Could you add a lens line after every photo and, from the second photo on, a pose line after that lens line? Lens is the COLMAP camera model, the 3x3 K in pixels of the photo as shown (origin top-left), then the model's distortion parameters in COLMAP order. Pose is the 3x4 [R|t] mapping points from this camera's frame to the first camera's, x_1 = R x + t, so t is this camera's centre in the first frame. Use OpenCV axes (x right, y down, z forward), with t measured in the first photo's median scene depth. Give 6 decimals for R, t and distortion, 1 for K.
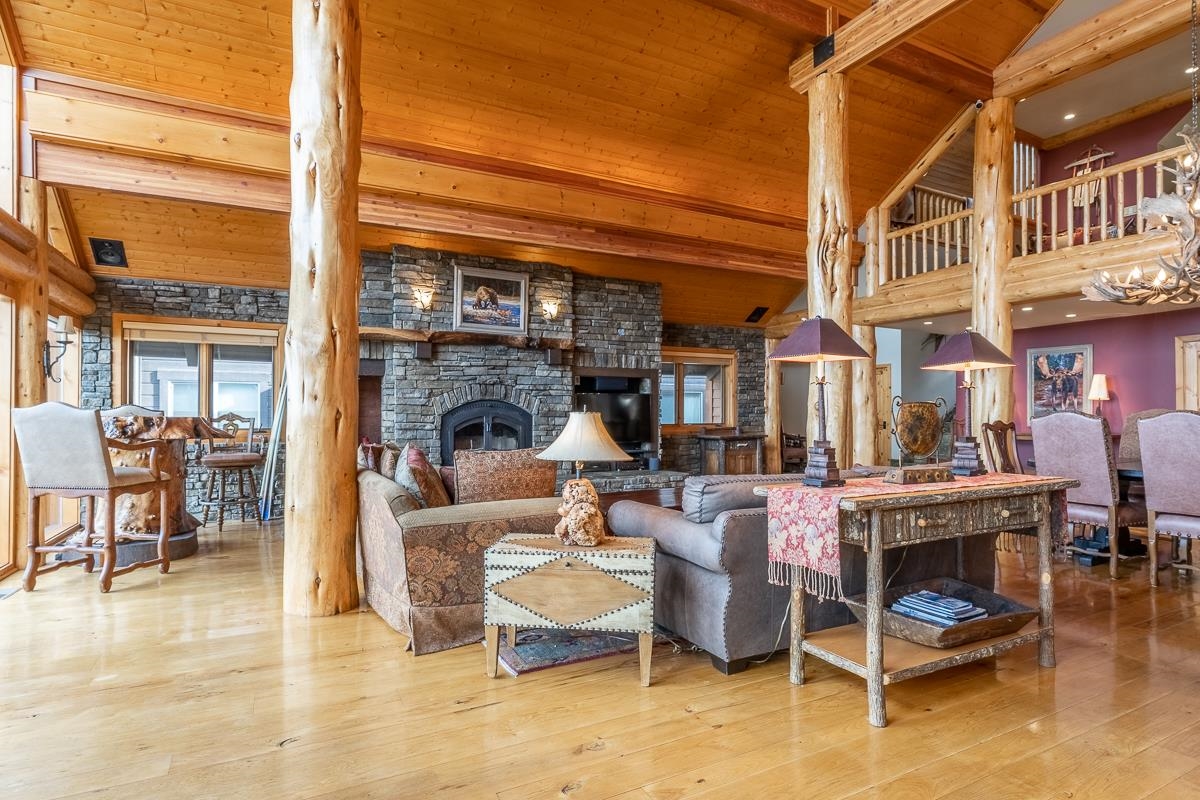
lens RADIAL K [[628.8, 0, 611.2], [0, 628.8, 407.2], [0, 0, 1]] dist [-0.003866, 0.001222]
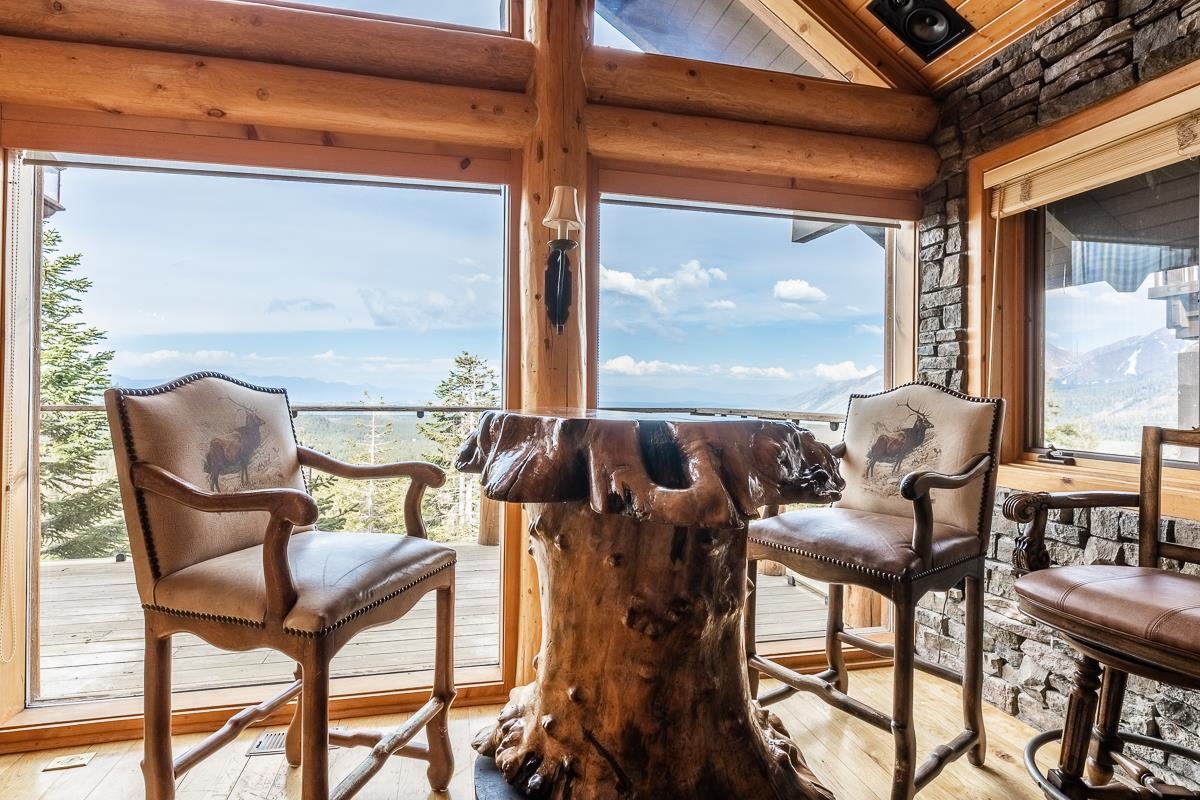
lens RADIAL K [[628.8, 0, 595.0], [0, 628.8, 396.6], [0, 0, 1]] dist [-0.003866, 0.001222]
pose [[-0.258986, -0.003397, -0.965875, -0.289305], [0.002292, 0.999989, -0.004132, 0.004892], [0.965878, -0.003284, -0.258975, 0.755203]]
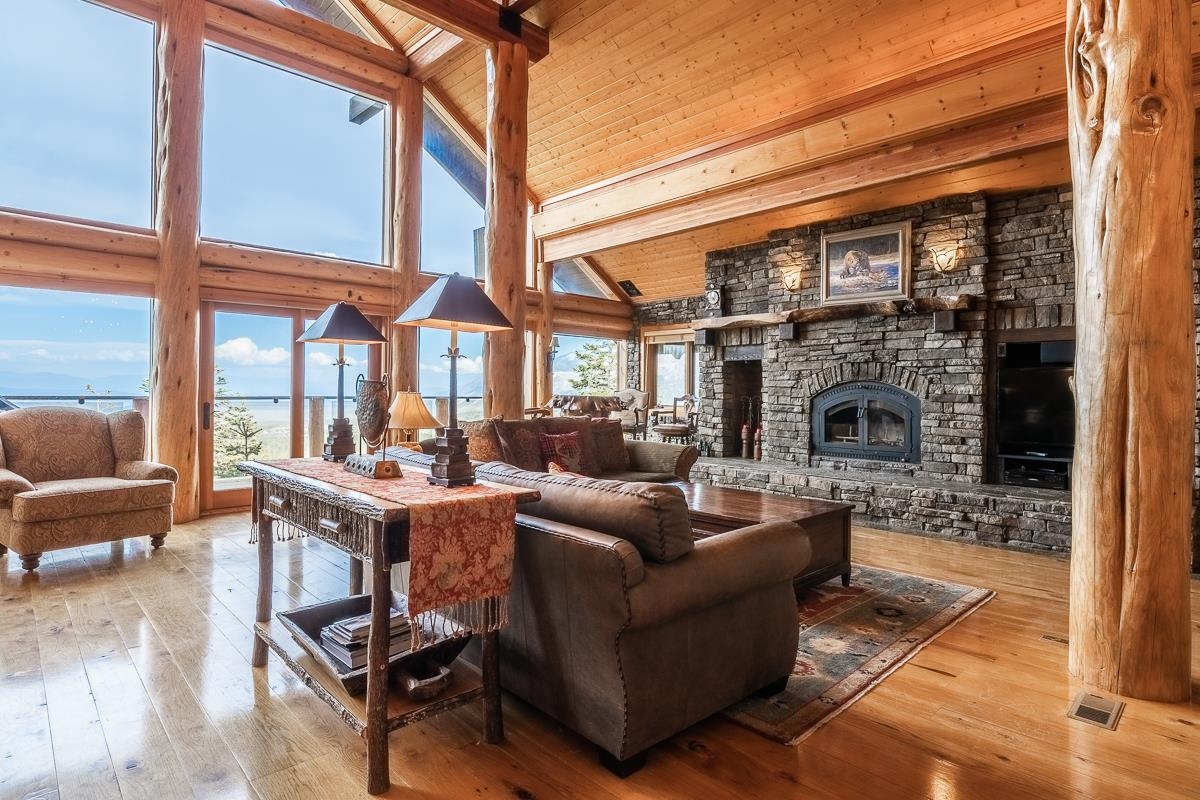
lens RADIAL K [[628.8, 0, 600.1], [0, 628.8, 391.8], [0, 0, 1]] dist [-0.003866, 0.001222]
pose [[0.268349, 0.002851, -0.963318, 0.550437], [0.001531, 0.999993, 0.003386, 0.000168], [0.963321, -0.002383, 0.268342, 0.435175]]
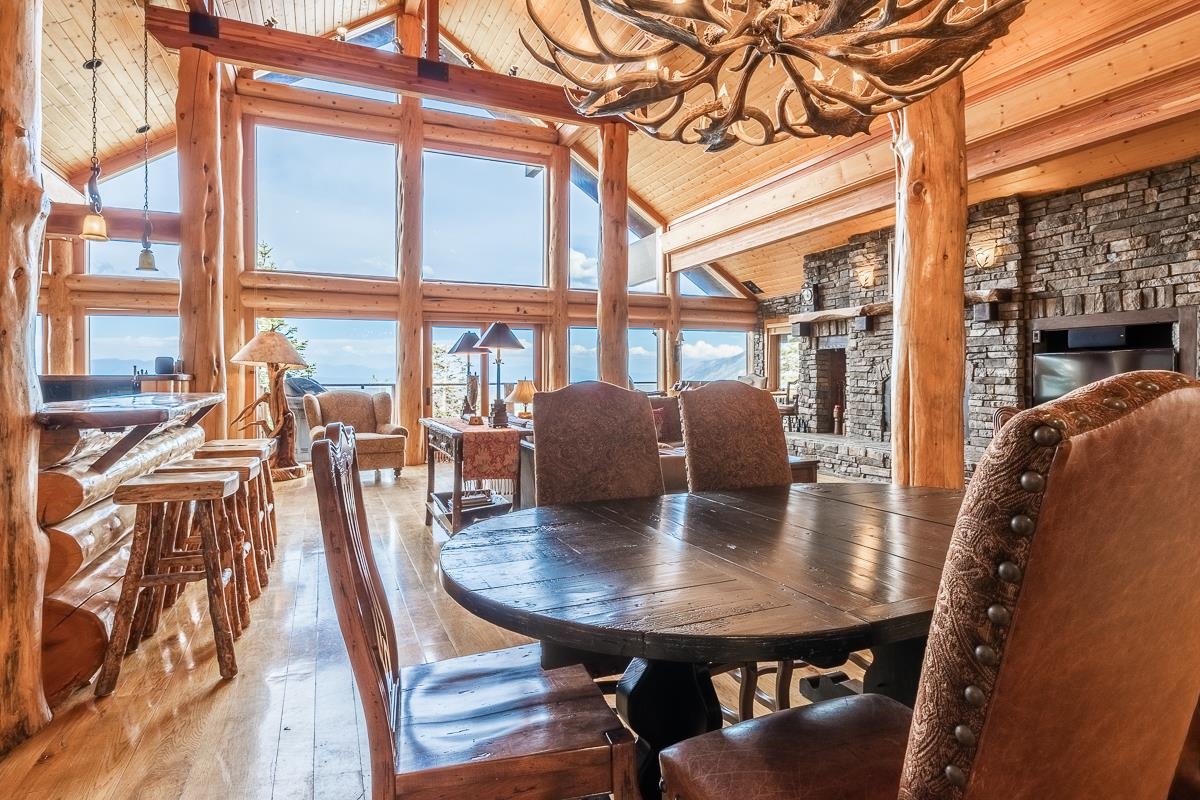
lens RADIAL K [[628.8, 0, 603.9], [0, 628.8, 378.7], [0, 0, 1]] dist [-0.003866, 0.001222]
pose [[-0.069005, 0.005229, -0.997603, 0.831871], [0.013051, 0.999905, 0.004338, -0.002076], [0.997531, -0.012720, -0.069066, 0.589216]]
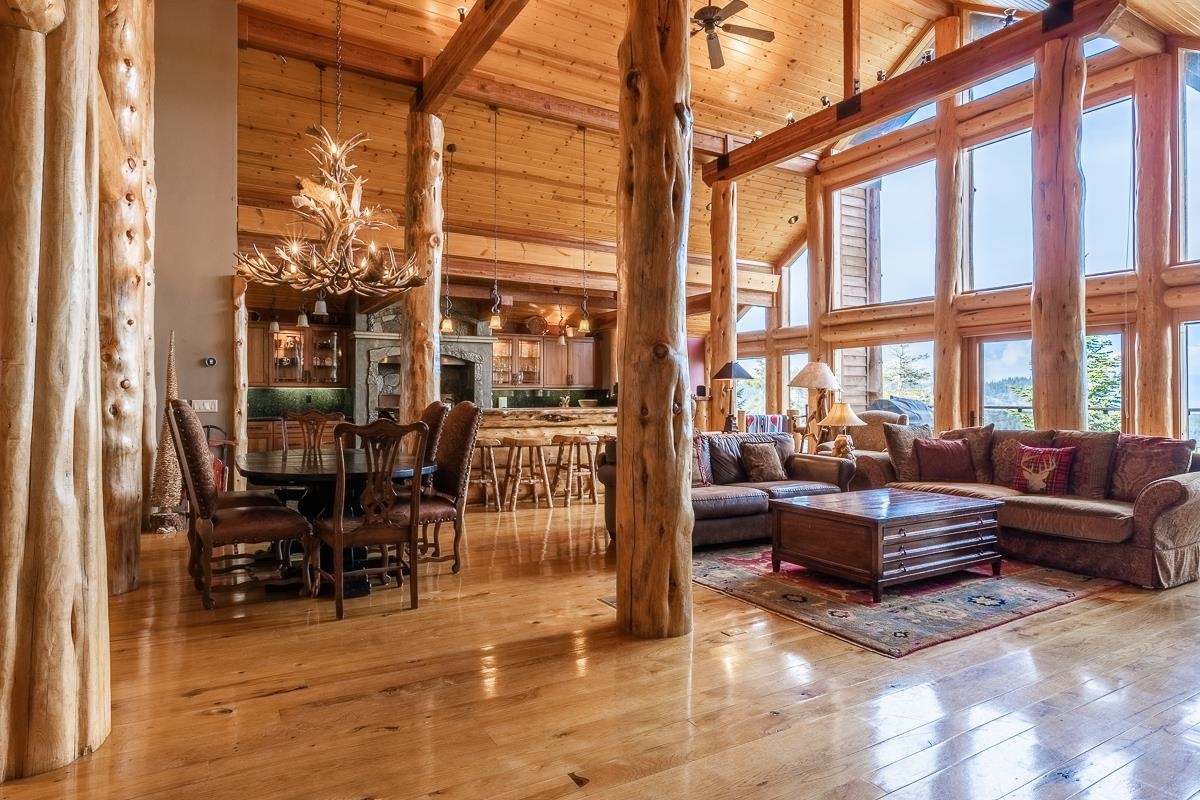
lens RADIAL K [[675.4, 0, 597.1], [0, 675.4, 393.8], [0, 0, 1]] dist [0.001079, 0.000070]
pose [[-0.998430, 0.011257, -0.054878, 0.366535], [0.011976, 0.999847, -0.012776, -0.005481], [0.054726, -0.013413, -0.998411, 1.312635]]
